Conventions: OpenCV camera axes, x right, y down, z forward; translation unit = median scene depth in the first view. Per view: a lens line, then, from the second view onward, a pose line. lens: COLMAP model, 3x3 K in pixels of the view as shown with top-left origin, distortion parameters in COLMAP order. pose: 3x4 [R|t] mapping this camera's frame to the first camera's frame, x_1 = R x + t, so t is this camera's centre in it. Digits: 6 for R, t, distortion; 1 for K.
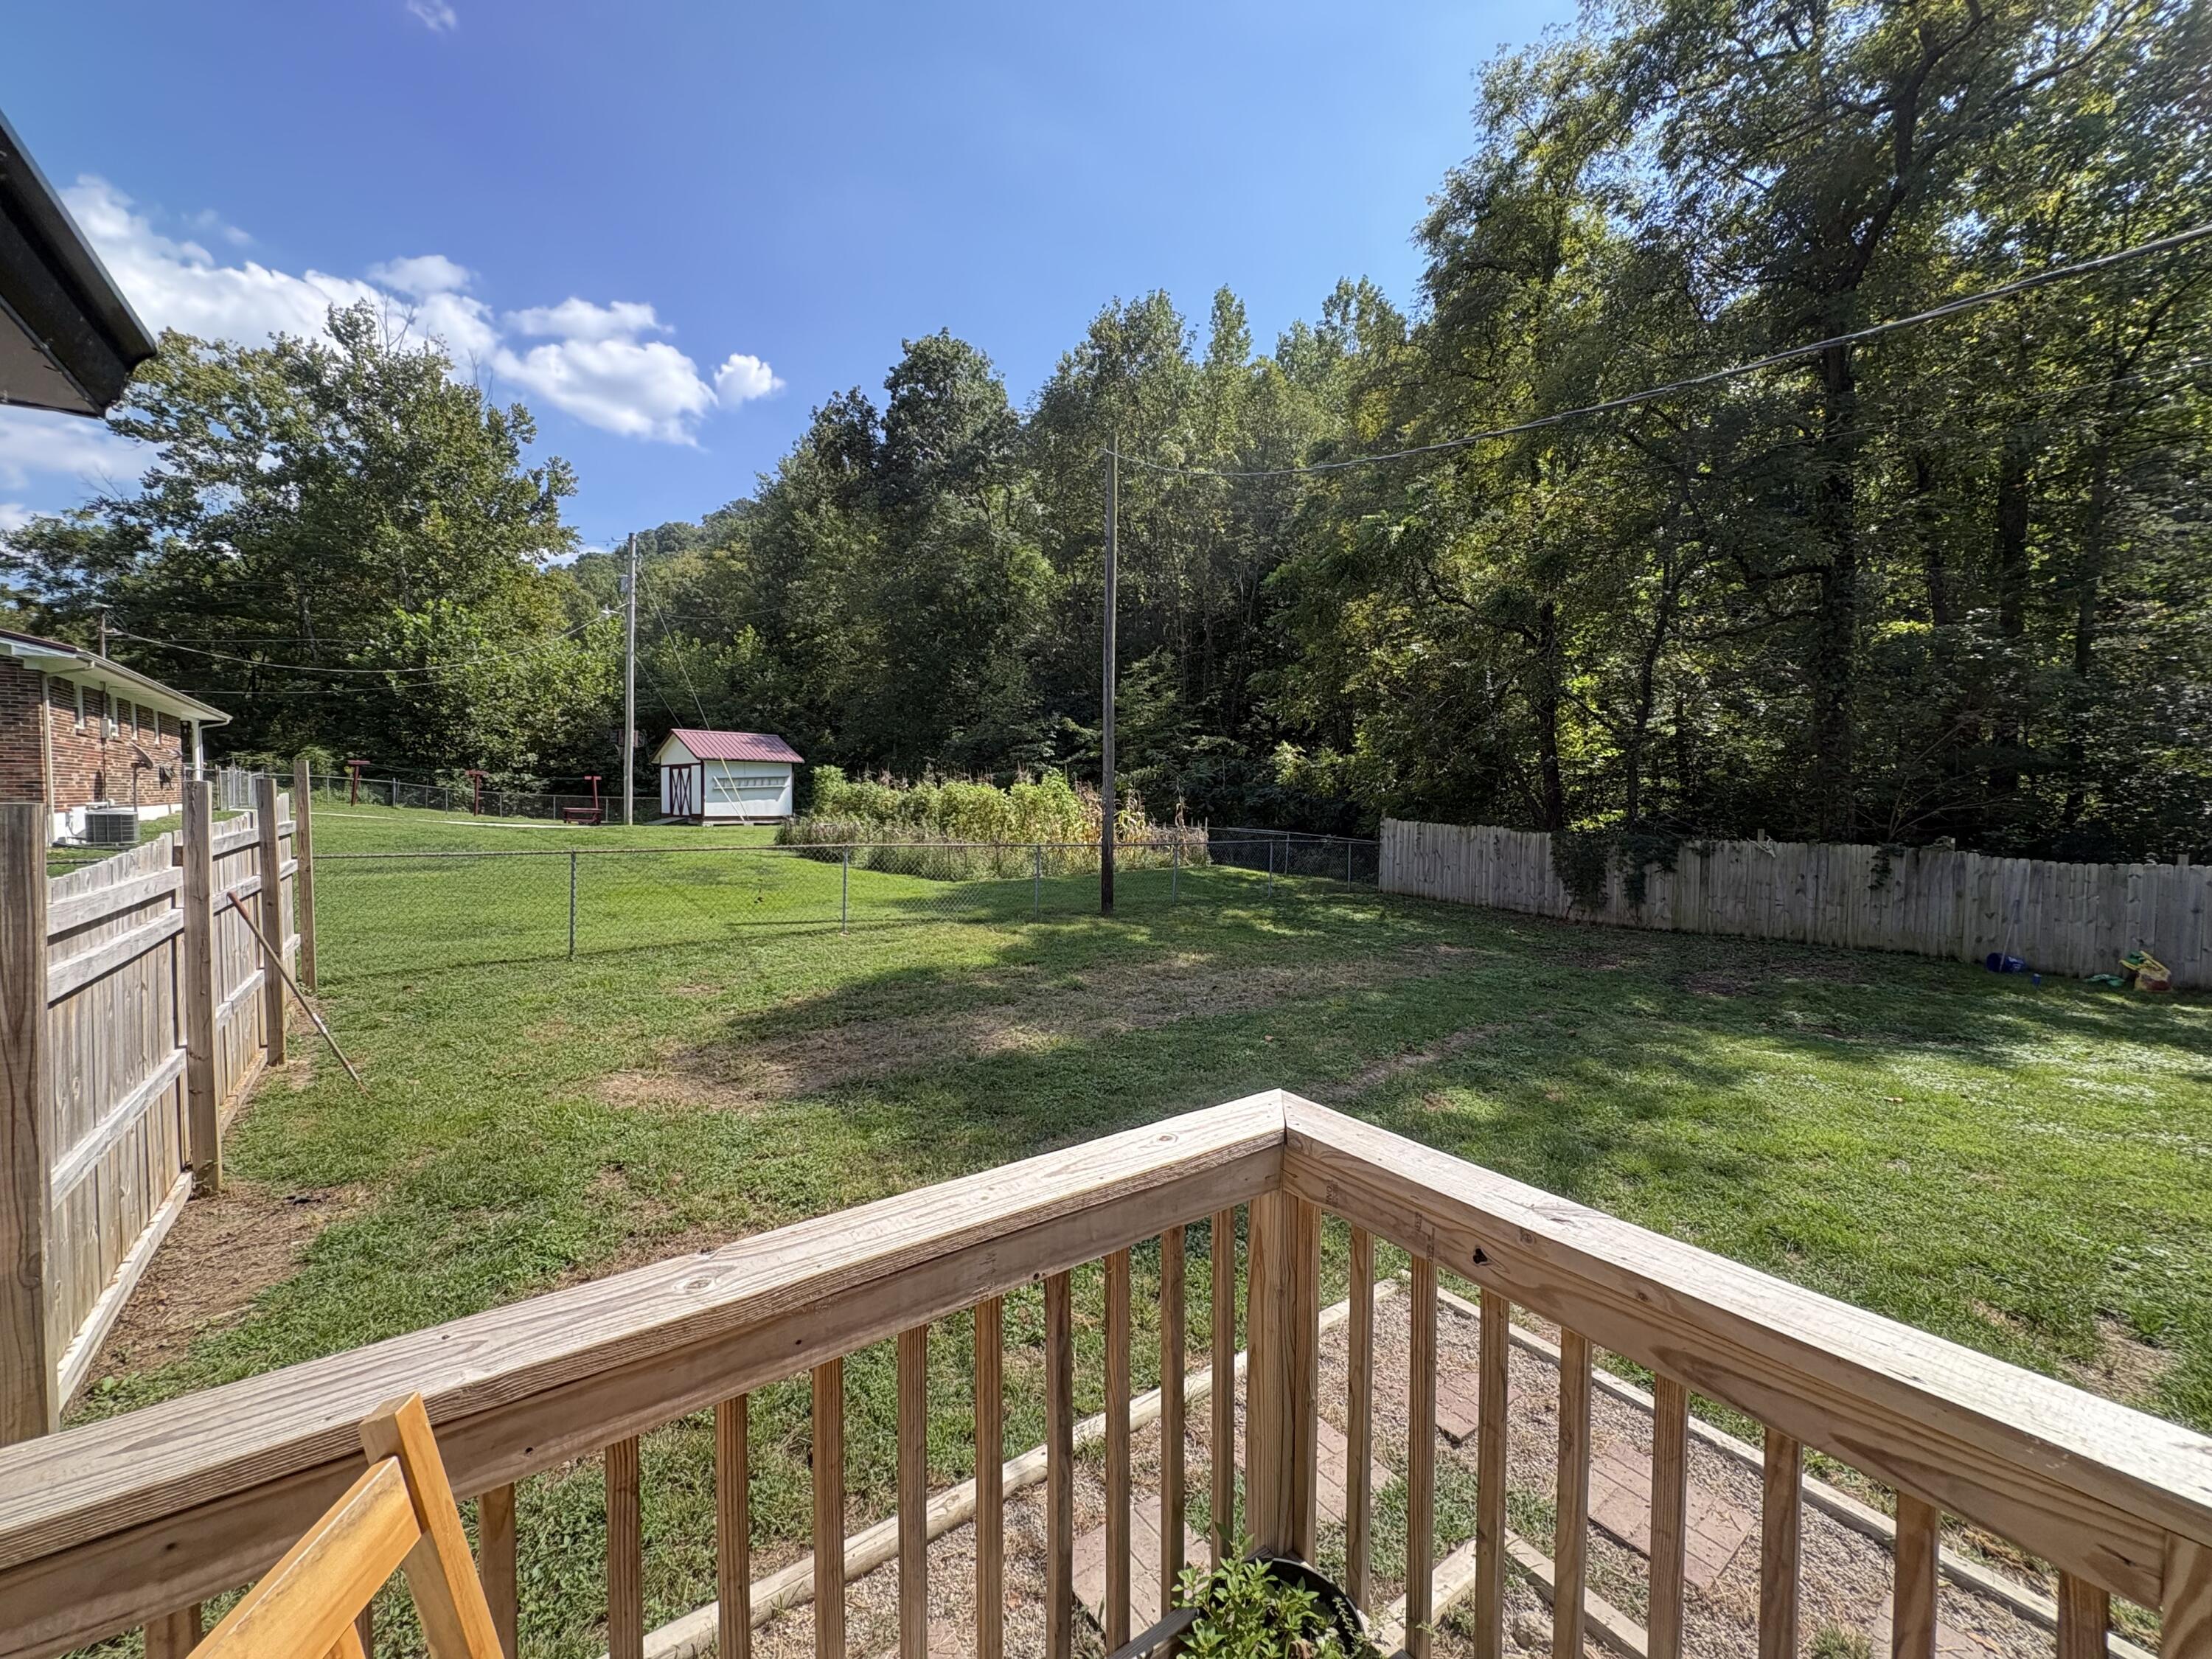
lens RADIAL K [[879.7, 0, 1103.9], [0, 879.7, 832.3], [0, 0, 1]] dist [-0.000116, 0.000125]
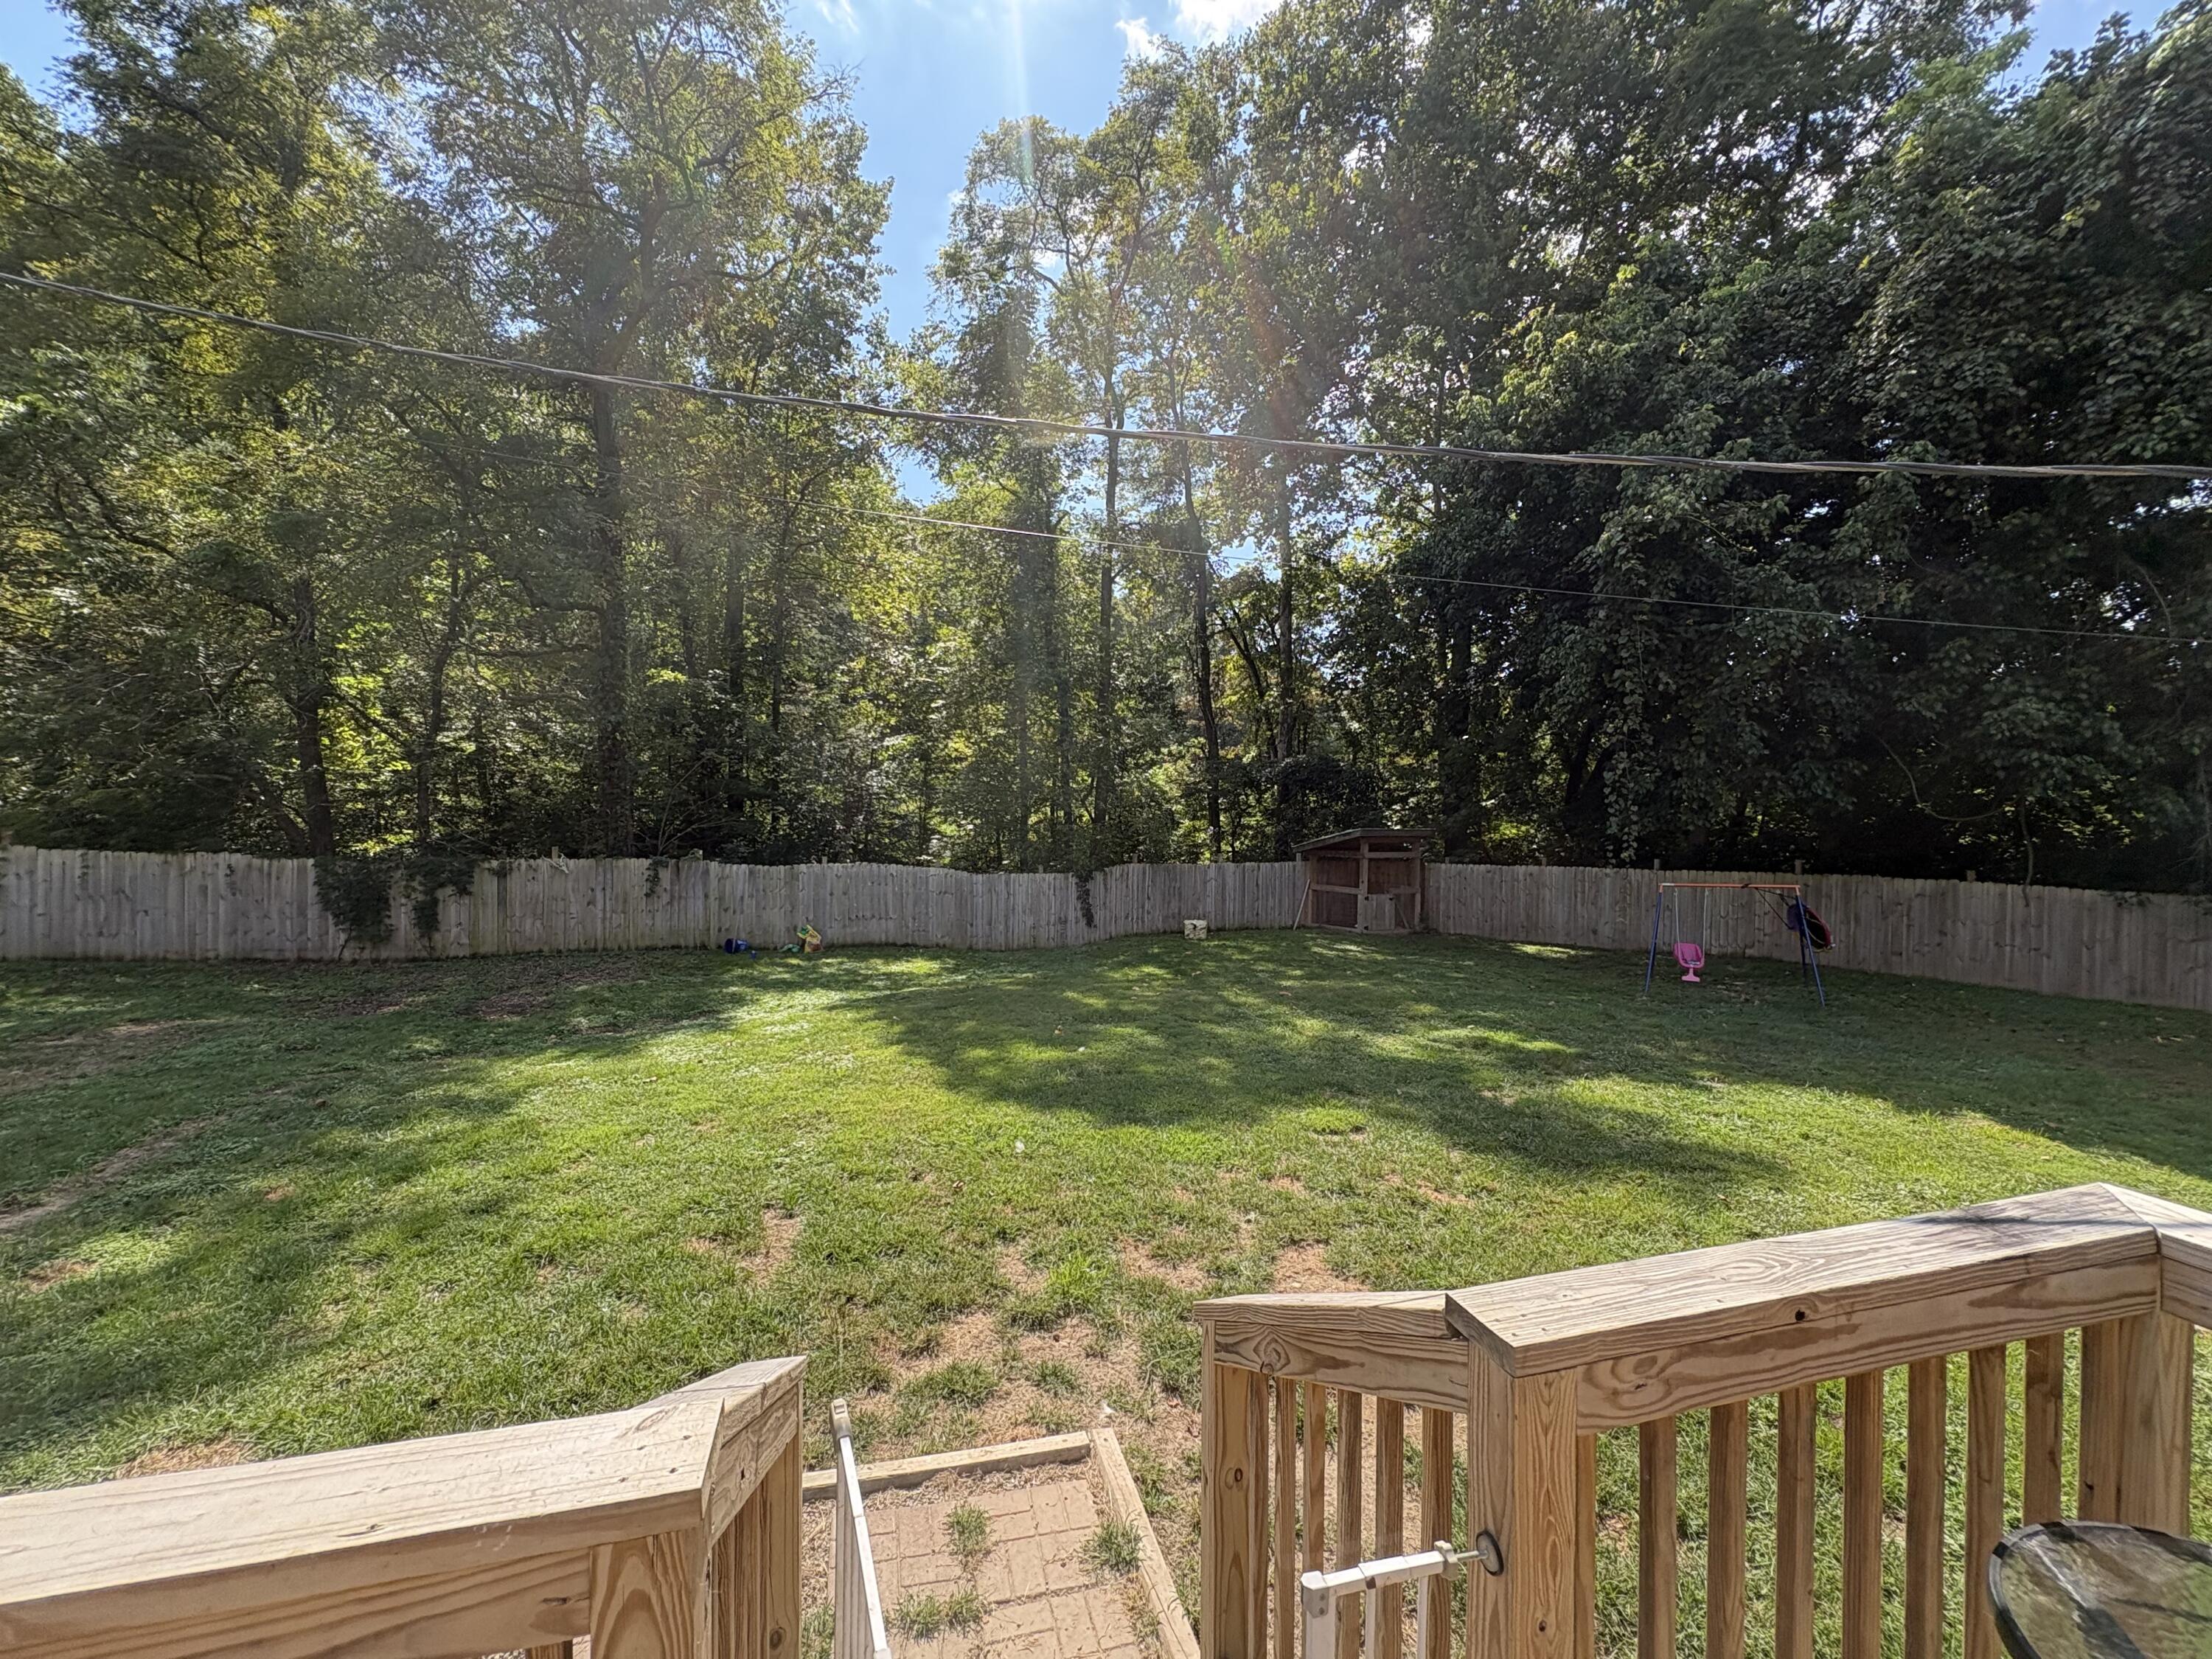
lens RADIAL K [[879.7, 0, 1105.9], [0, 879.7, 832.1], [0, 0, 1]] dist [-0.000116, 0.000125]
pose [[0.376946, -0.011289, 0.926167, 0.028312], [0.032167, 0.999482, -0.000910, 0.000439], [-0.925677, 0.030135, 0.377114, 0.003540]]
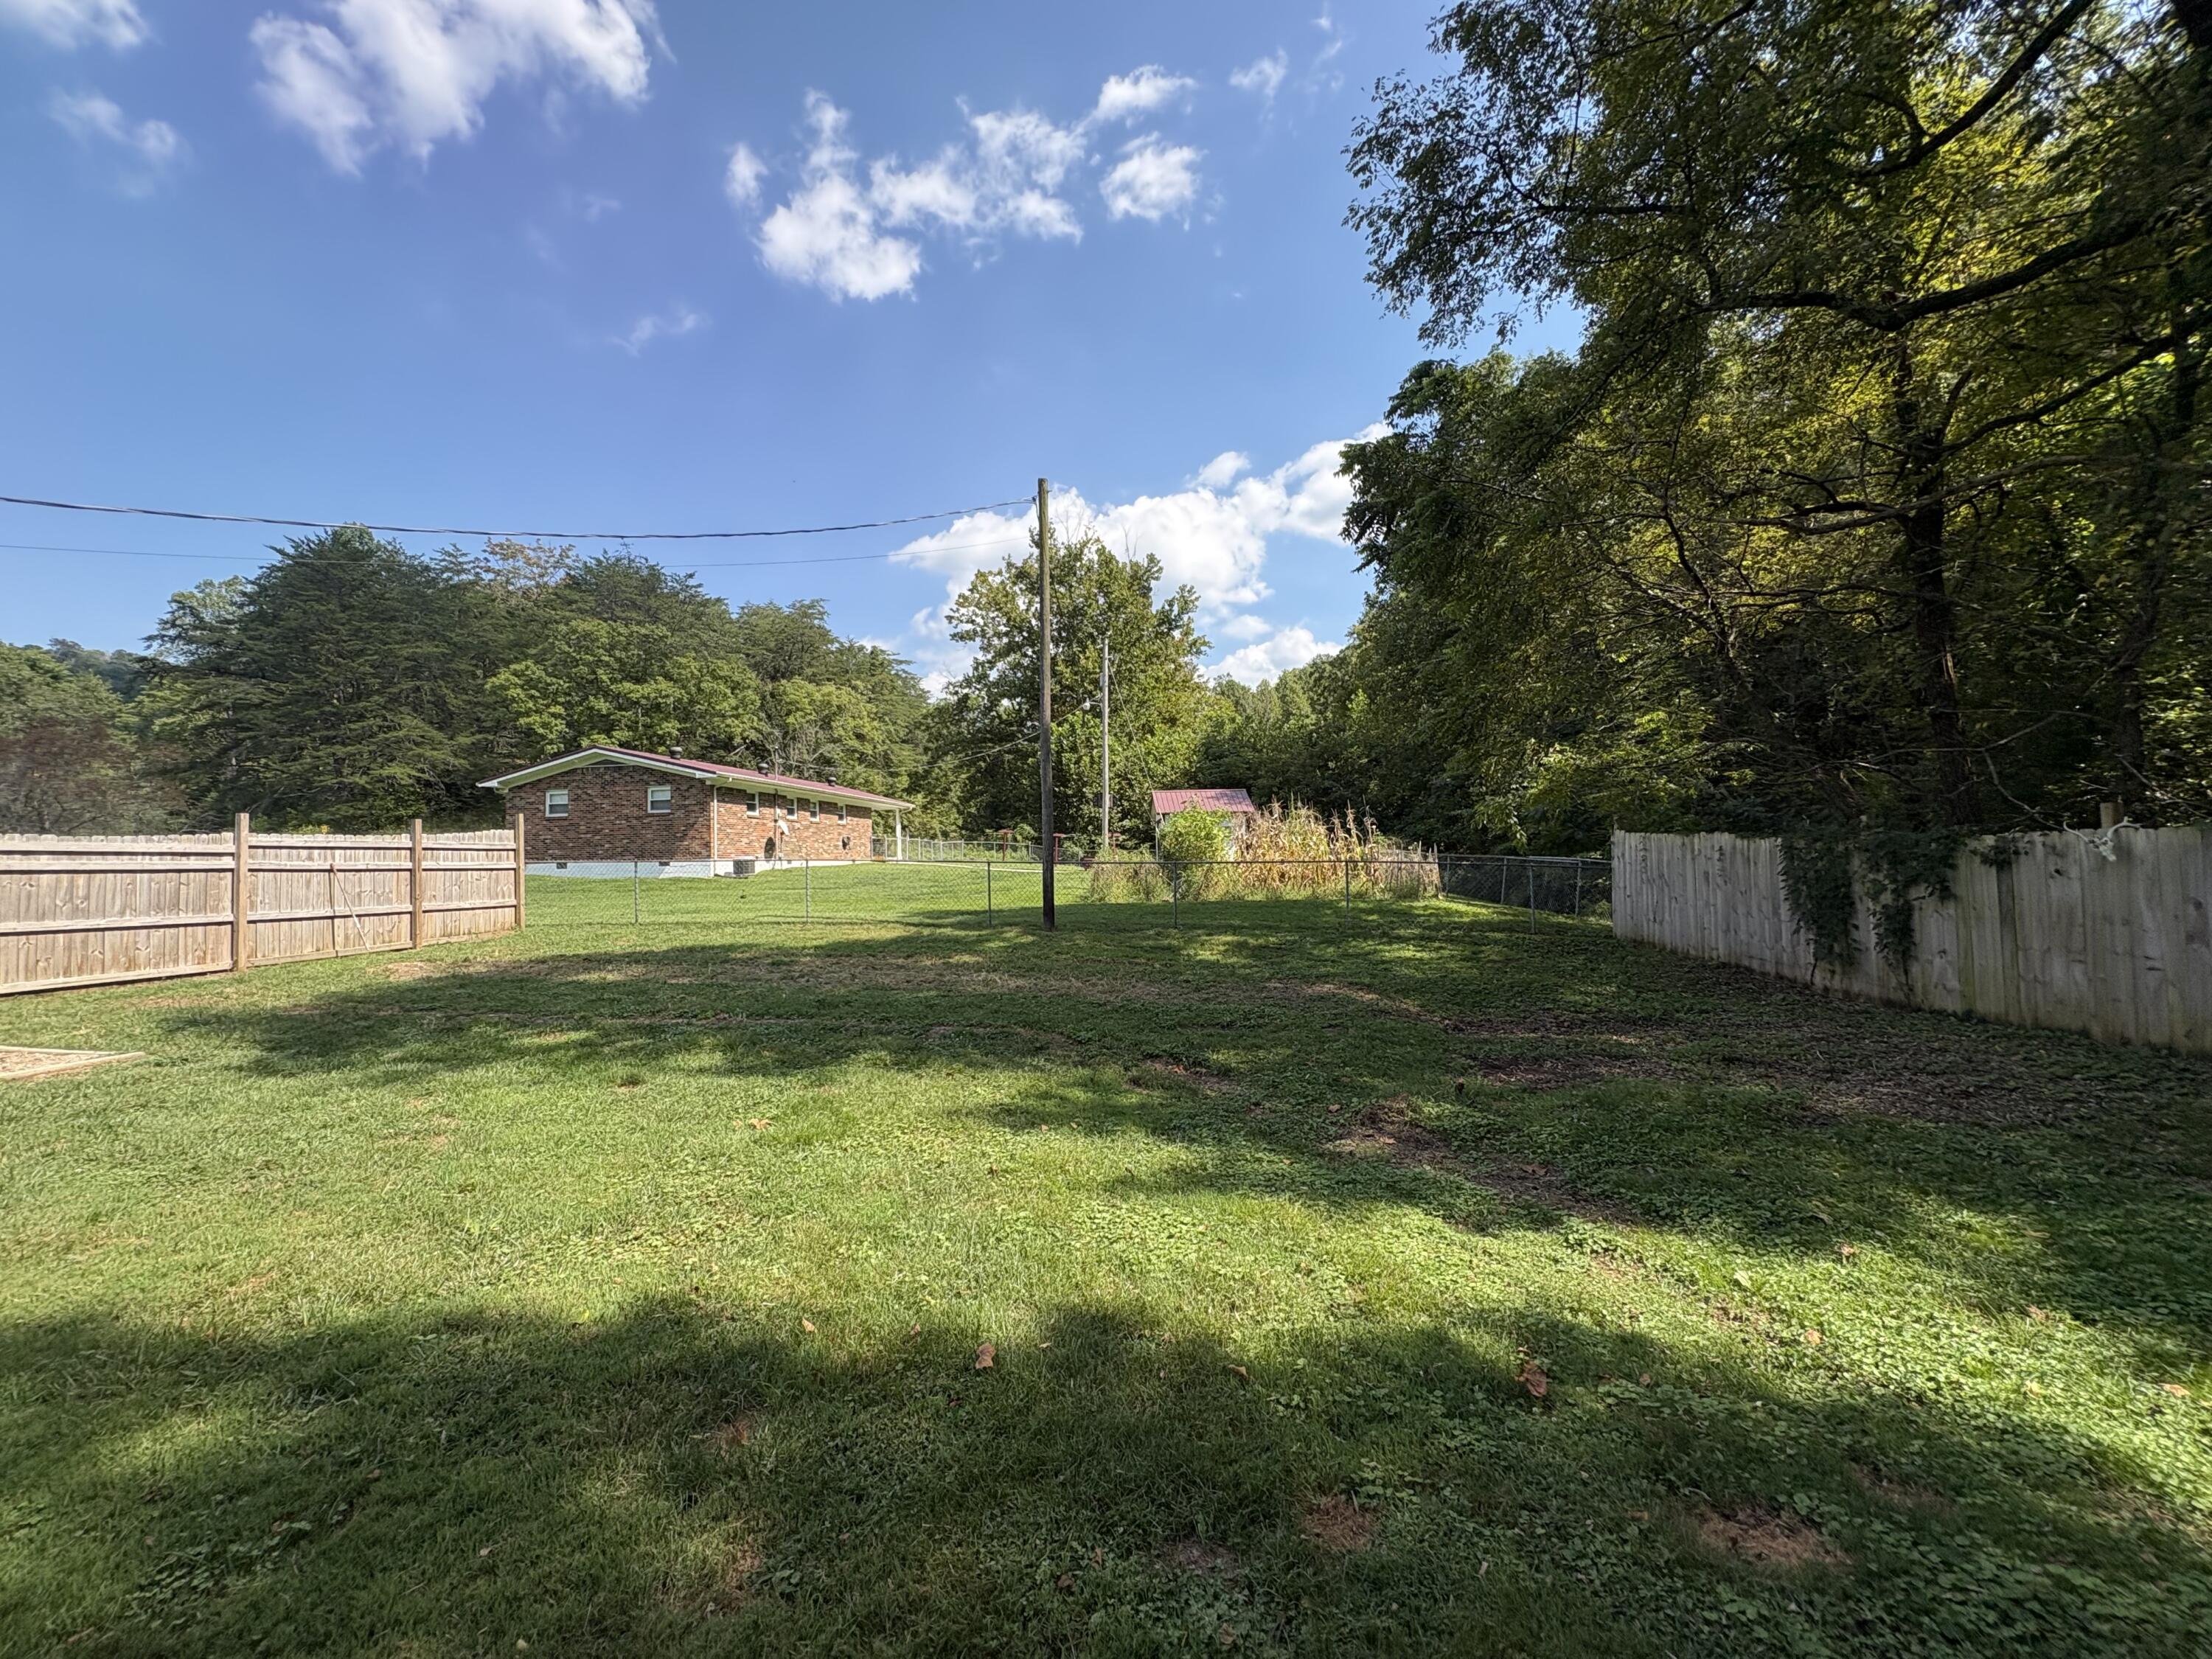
lens RADIAL K [[879.7, 0, 1118.7], [0, 879.7, 824.9], [0, 0, 1]] dist [-0.000116, 0.000125]
pose [[0.693066, -0.053592, -0.718879, 0.695837], [-0.003535, 0.996968, -0.077732, 0.044192], [0.720865, 0.056415, 0.690775, 0.297299]]
